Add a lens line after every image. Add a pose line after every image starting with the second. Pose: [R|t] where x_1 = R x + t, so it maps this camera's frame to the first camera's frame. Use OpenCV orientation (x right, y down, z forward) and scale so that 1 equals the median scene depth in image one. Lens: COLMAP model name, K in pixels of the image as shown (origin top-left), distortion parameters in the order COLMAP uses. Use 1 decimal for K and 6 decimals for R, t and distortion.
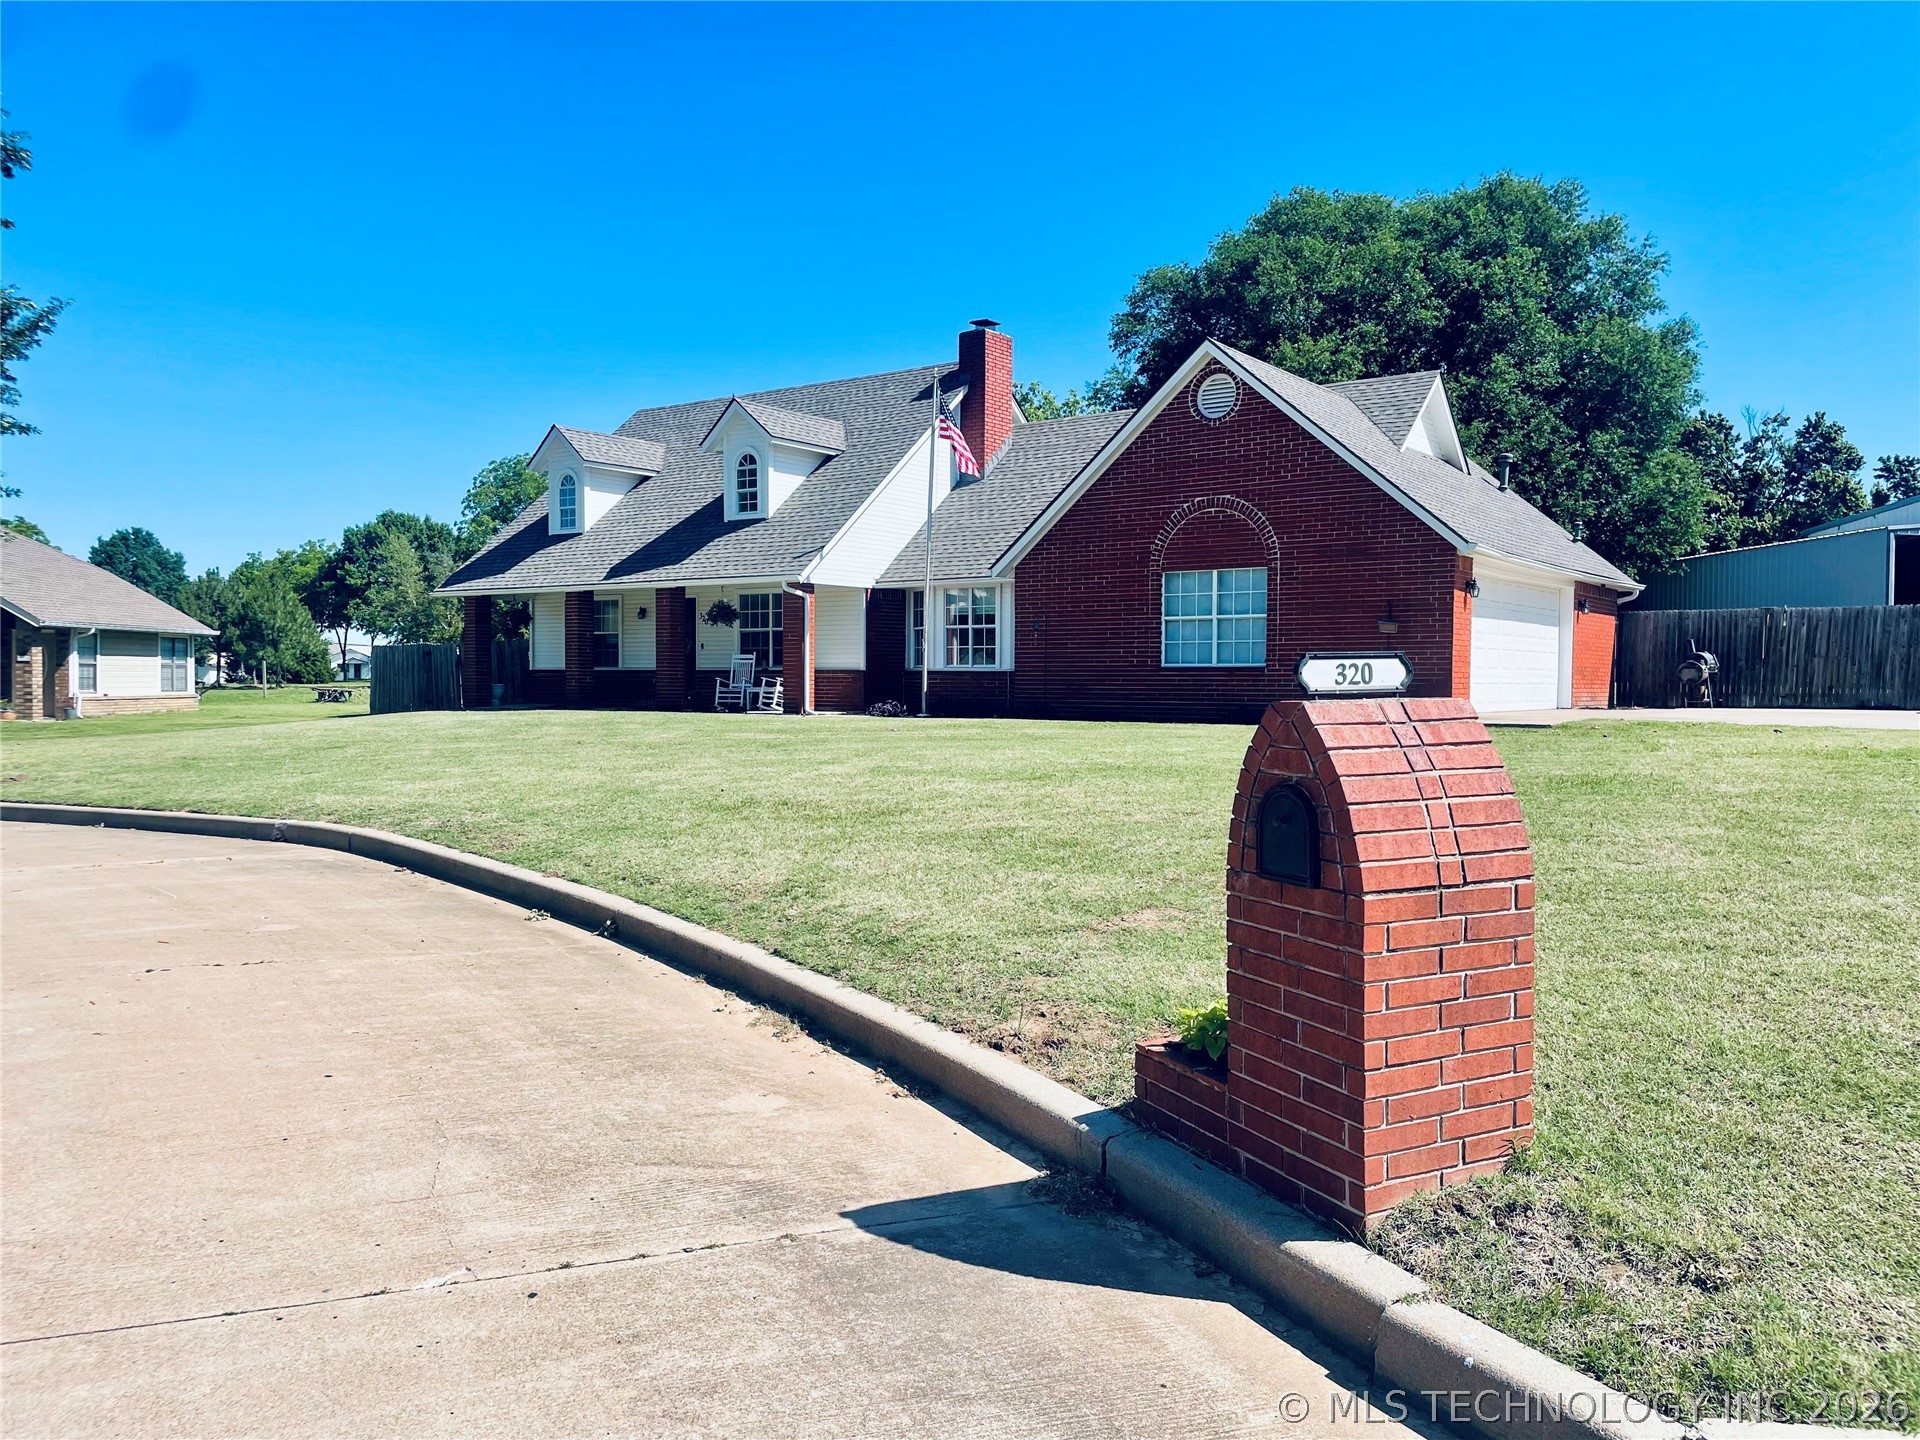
lens RADIAL K [[1438.3, 0, 965.1], [0, 1438.3, 695.2], [0, 0, 1]] dist [0.073537, -0.001297]
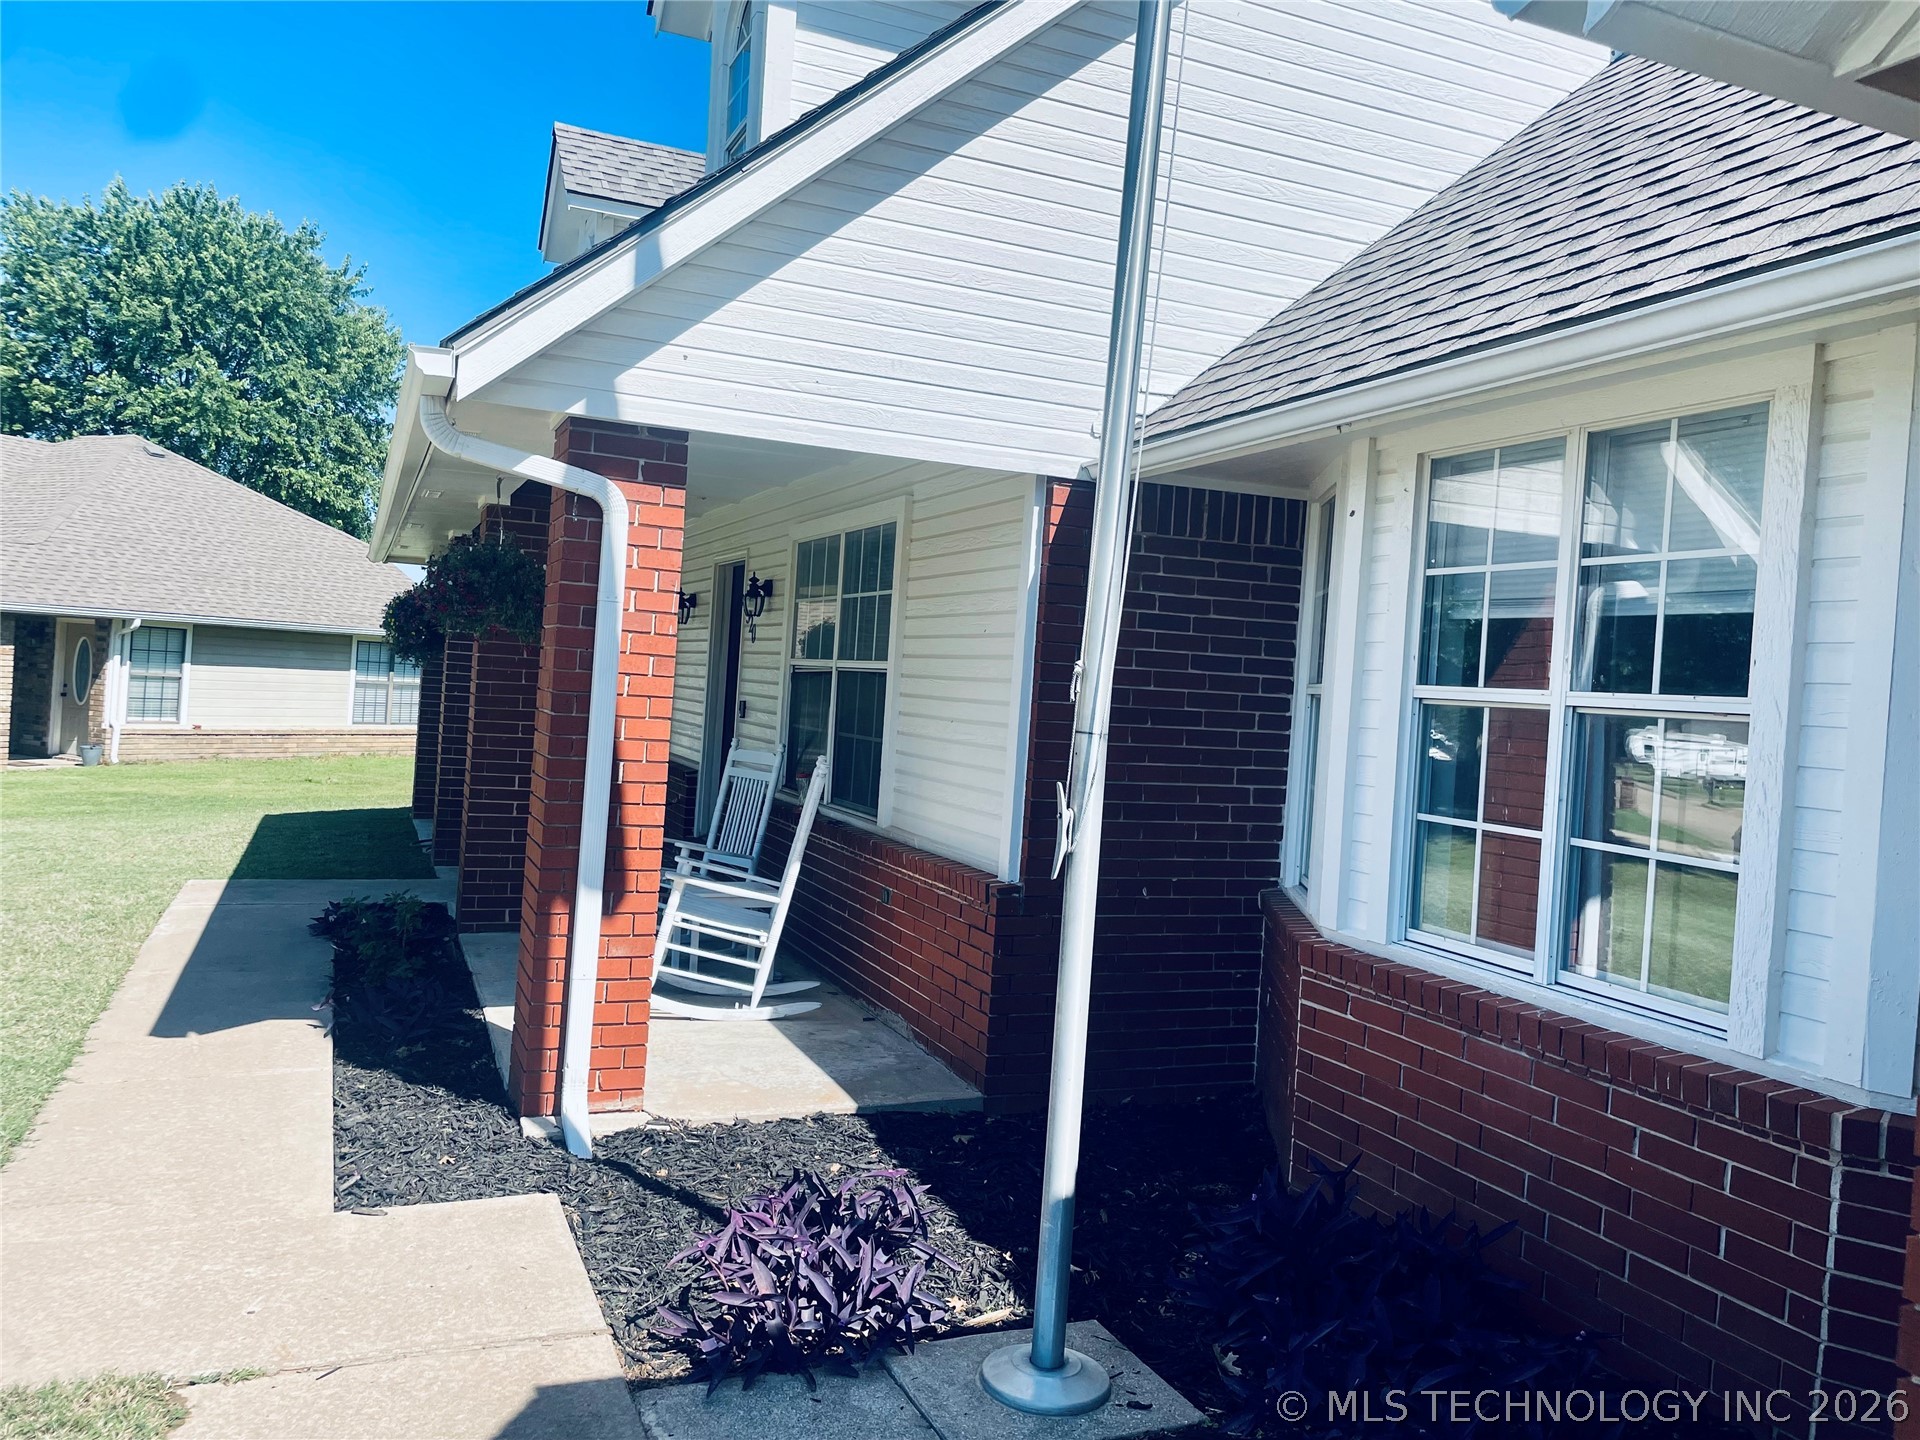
lens RADIAL K [[1455.2, 0, 960.0], [0, 1455.2, 720.0], [0, 0, 1]] dist [0.067778, -0.099135]
pose [[0.860656, 0.064330, -0.505107, 0.024253], [-0.068667, 0.997589, 0.010050, -0.040177], [0.504536, 0.026034, 0.862998, 0.780653]]
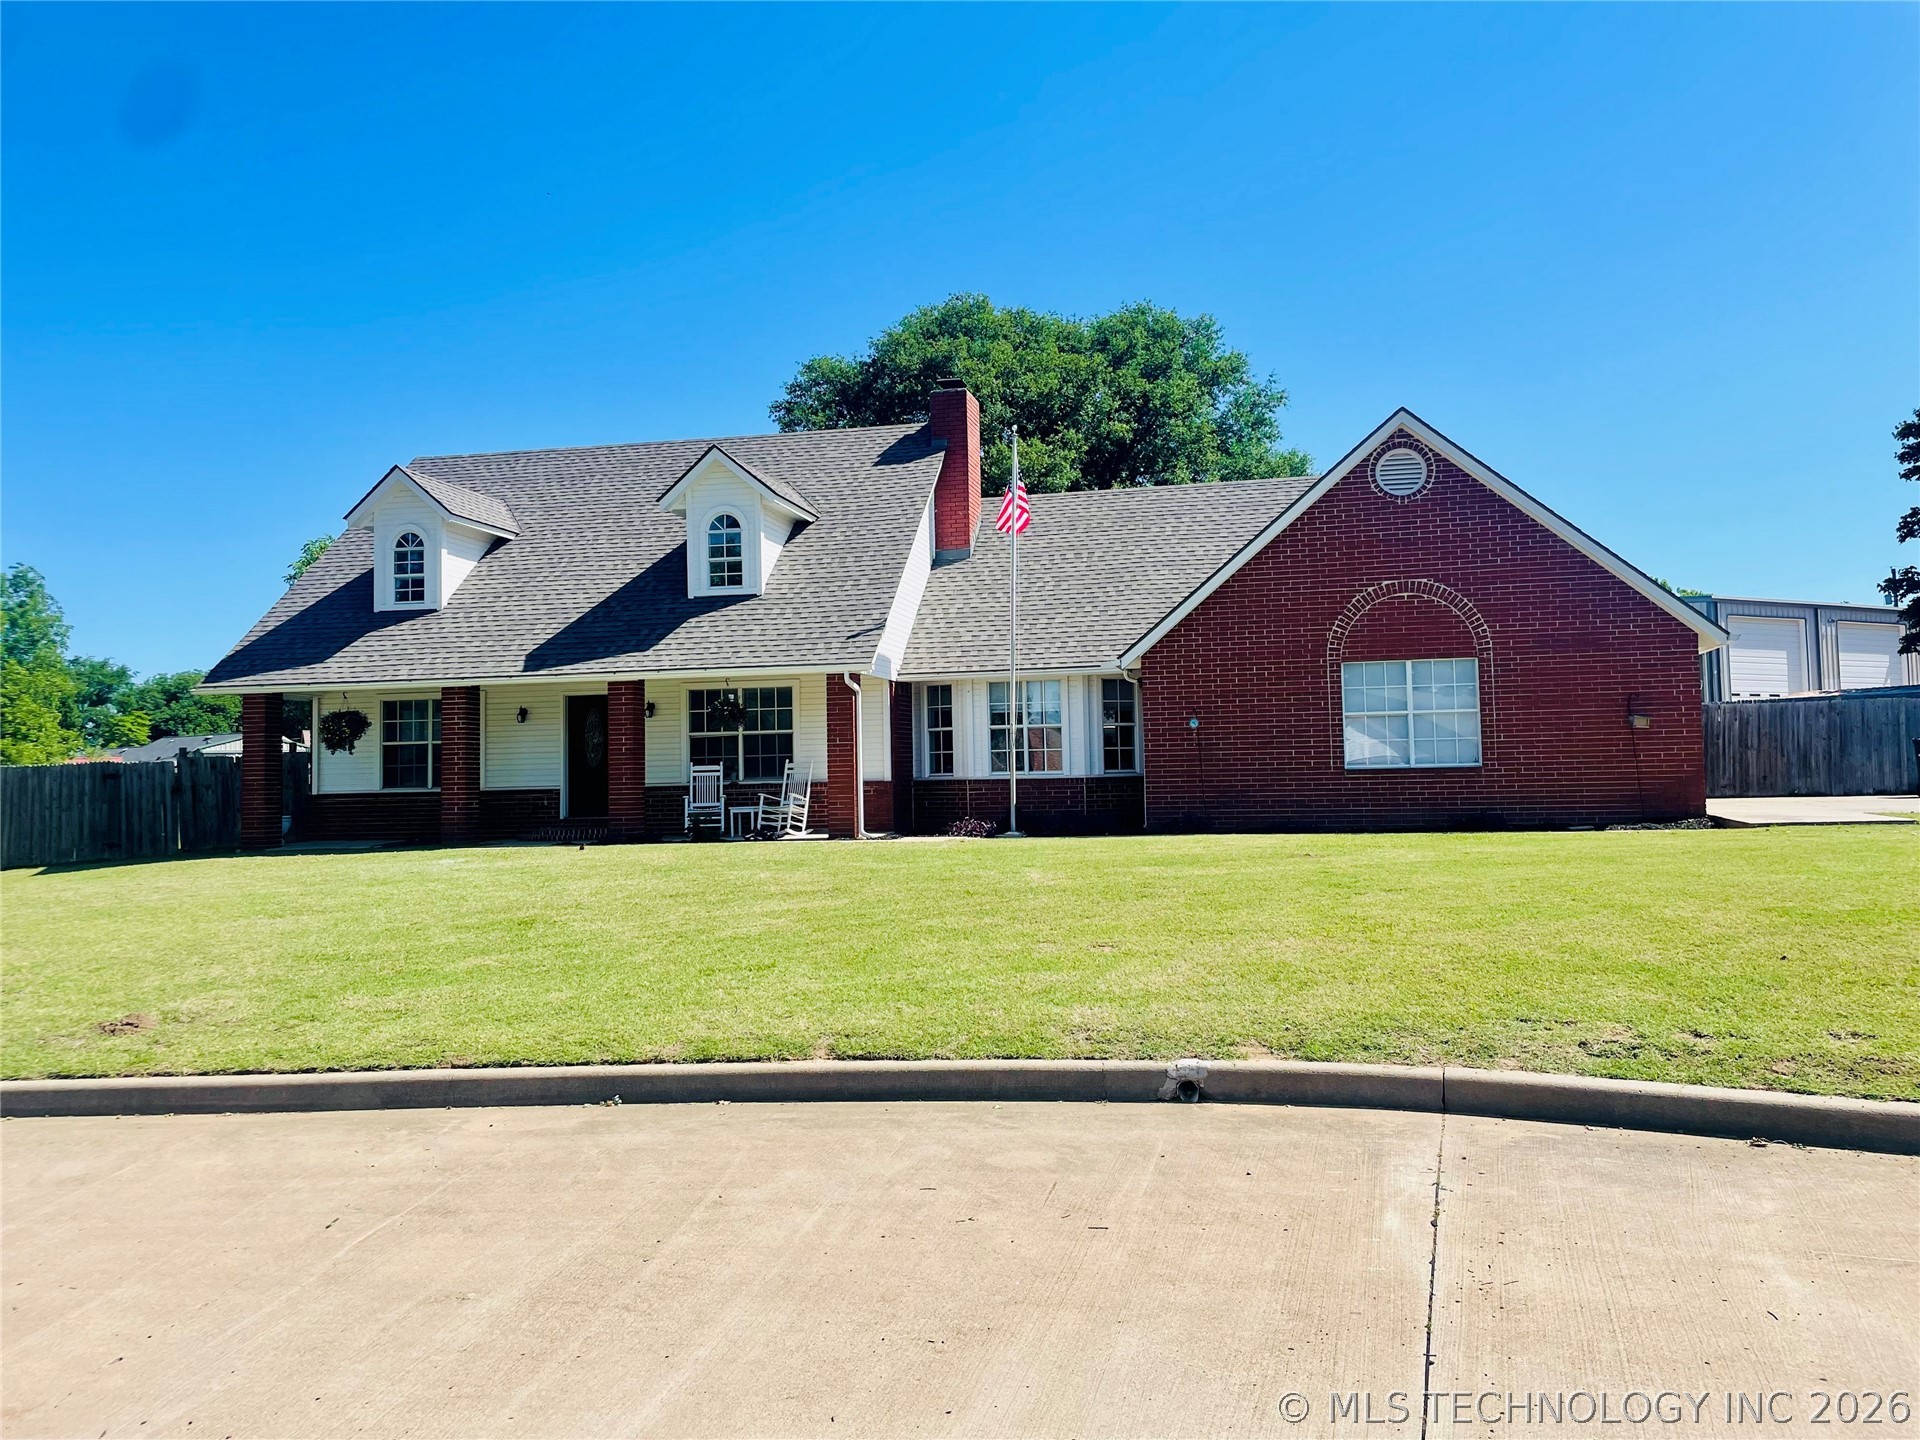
lens RADIAL K [[1455.2, 0, 960.0], [0, 1455.2, 720.0], [0, 0, 1]] dist [0.067778, -0.099135]
pose [[0.930416, -0.008243, 0.366413, -0.325955], [0.029888, 0.998124, -0.053439, -0.006829], [-0.365285, 0.060672, 0.928916, 0.191755]]
